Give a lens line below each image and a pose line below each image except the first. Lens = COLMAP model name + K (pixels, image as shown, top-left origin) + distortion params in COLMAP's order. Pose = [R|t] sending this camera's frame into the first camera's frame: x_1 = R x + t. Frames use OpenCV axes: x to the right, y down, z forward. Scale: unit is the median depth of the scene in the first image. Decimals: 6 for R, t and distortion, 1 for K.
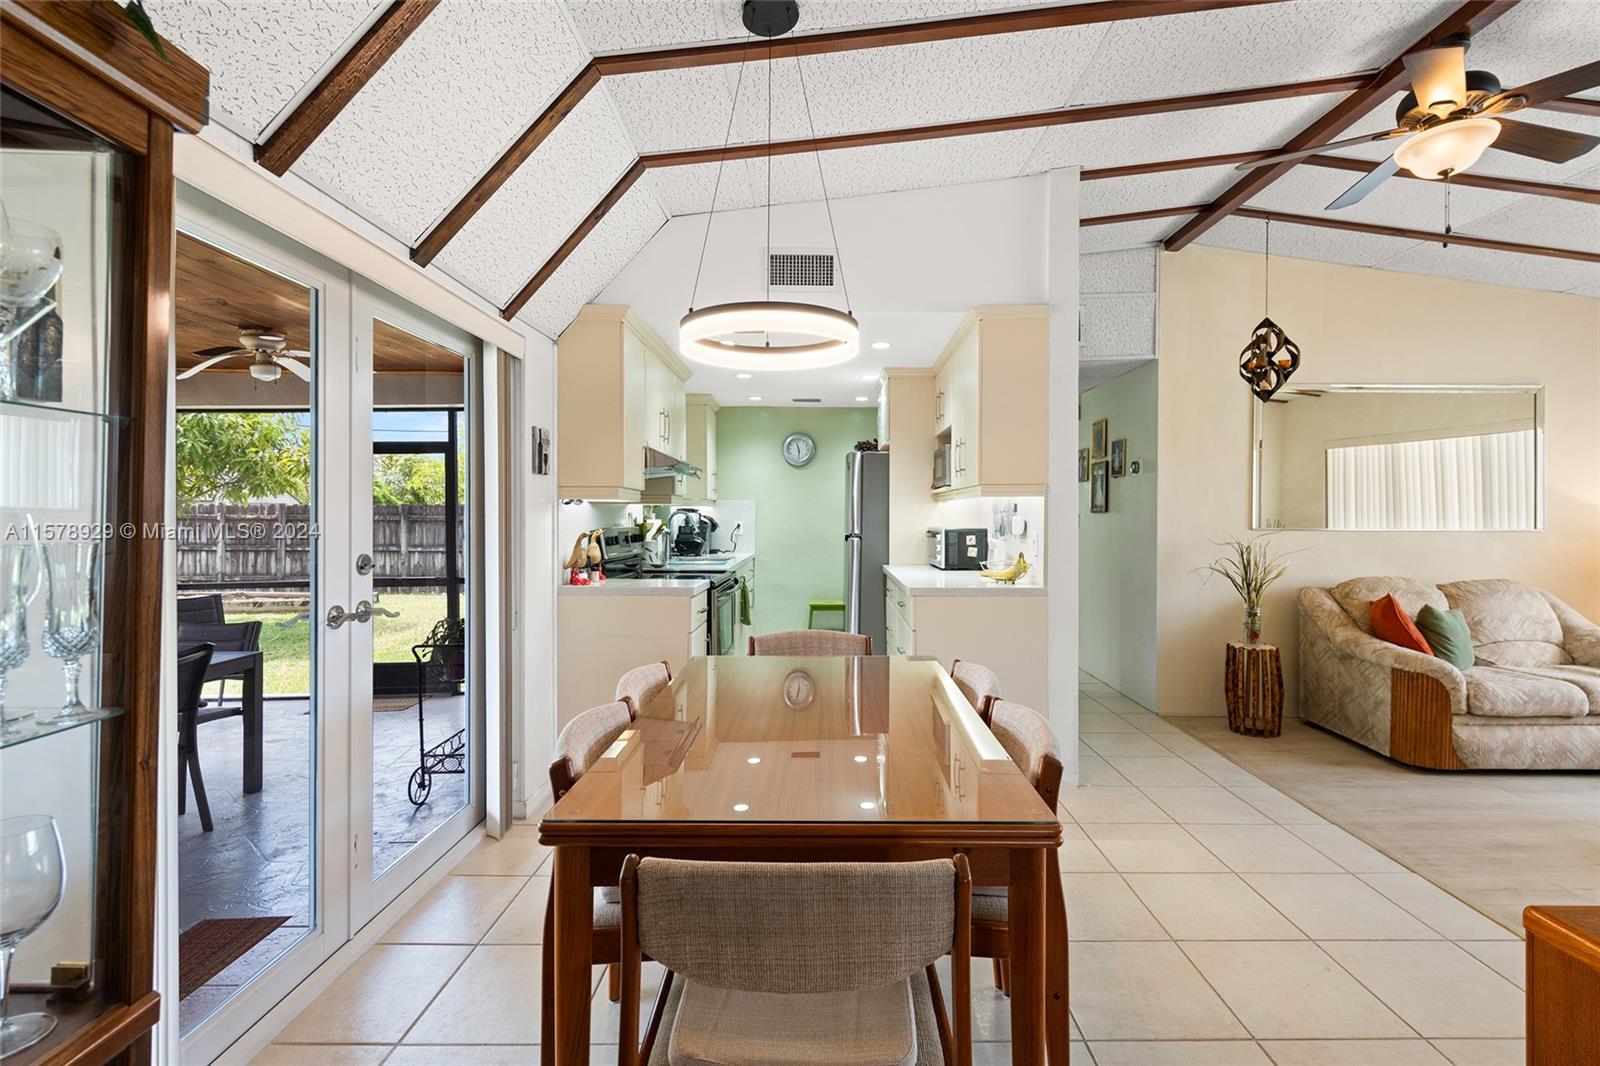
lens RADIAL K [[756.6, 0, 801.8], [0, 756.6, 518.4], [0, 0, 1]] dist [0.002576, -0.000338]
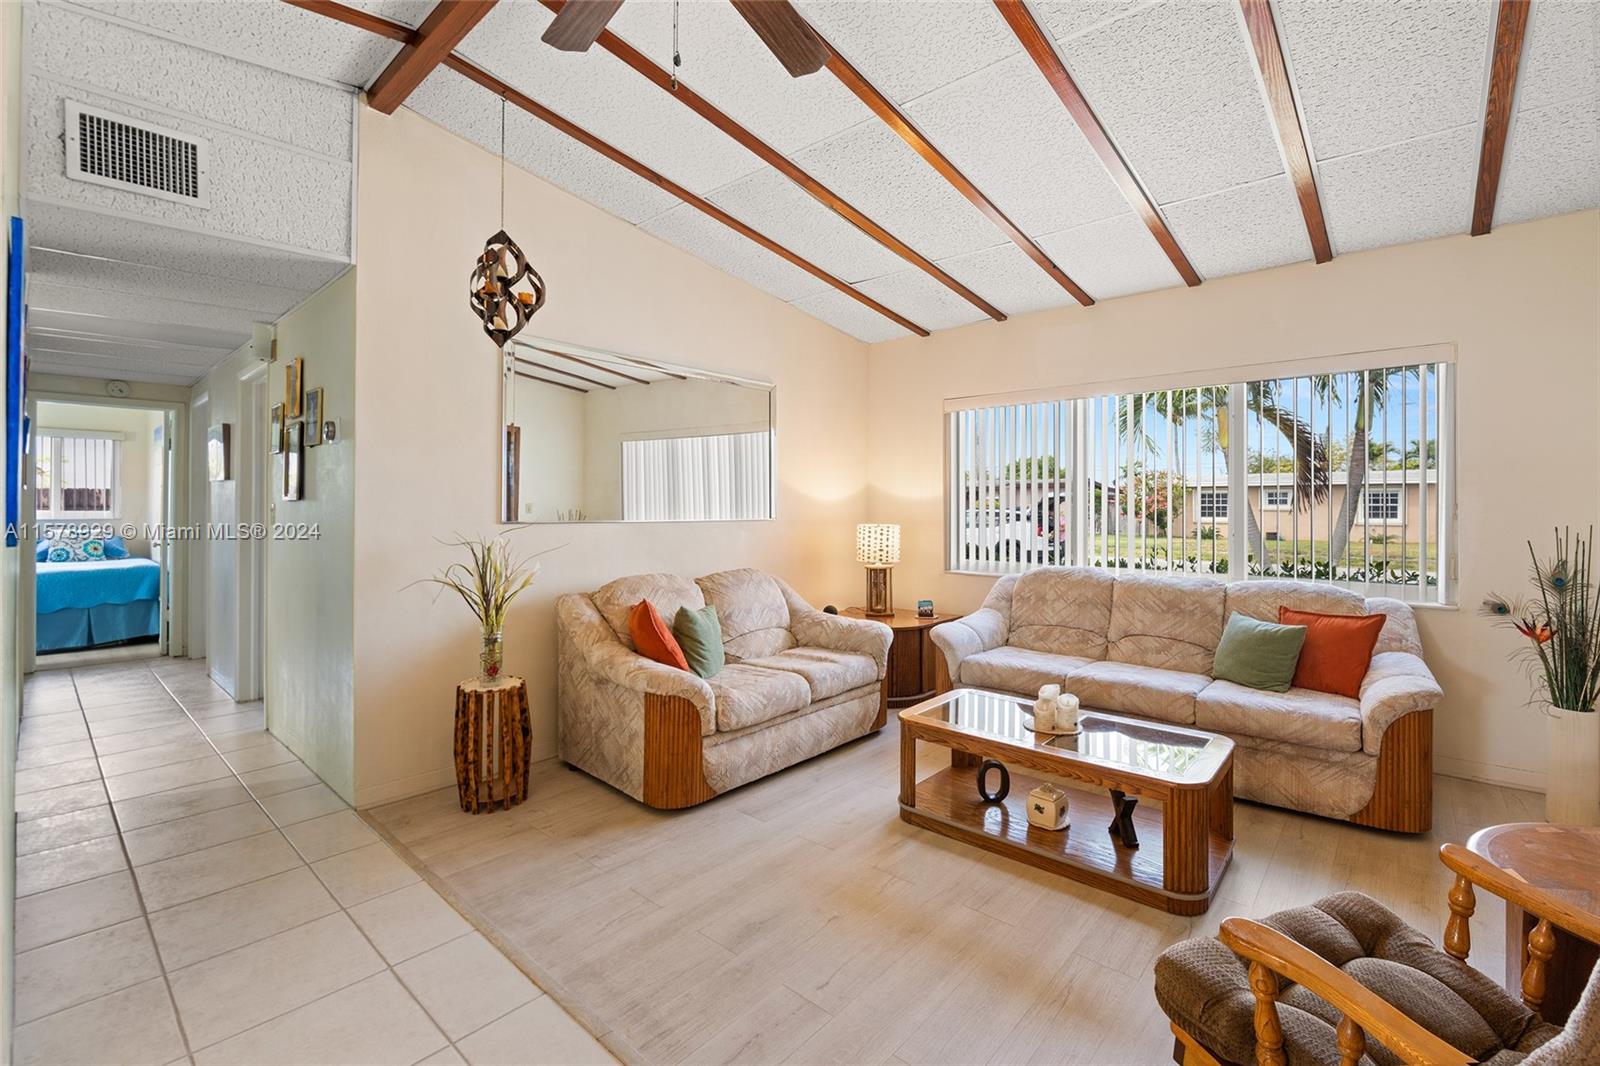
lens RADIAL K [[711.5, 0, 851.8], [0, 711.5, 507.7], [0, 0, 1]] dist [-0.000396, -0.000041]
pose [[0.631736, -0.000727, 0.775183, 0.300294], [0.003818, 0.999990, -0.002174, 0.002178], [-0.775174, 0.004333, 0.631733, 0.317125]]
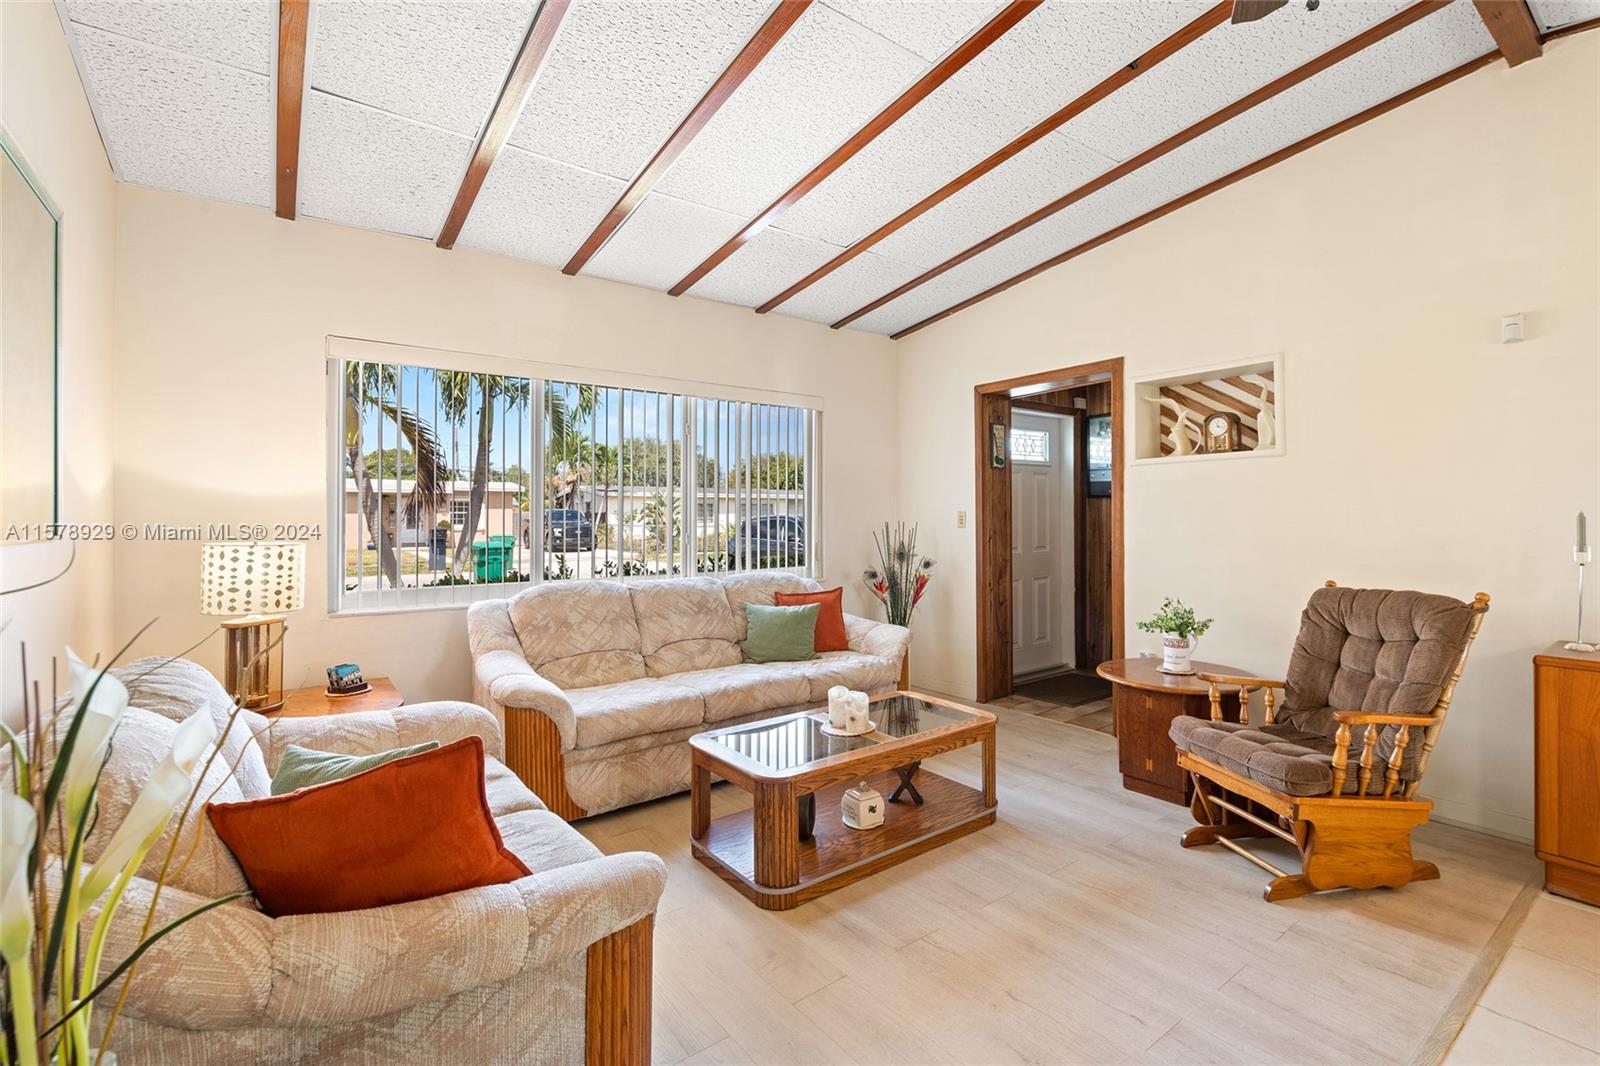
lens RADIAL K [[739.5, 0, 810.1], [0, 739.5, 518.4], [0, 0, 1]] dist [0.000220, 0.000028]
pose [[-0.629949, -0.004616, 0.776623, 0.420049], [0.006519, 0.999916, 0.011231, 0.002566], [-0.776609, 0.012138, -0.629866, 1.030389]]
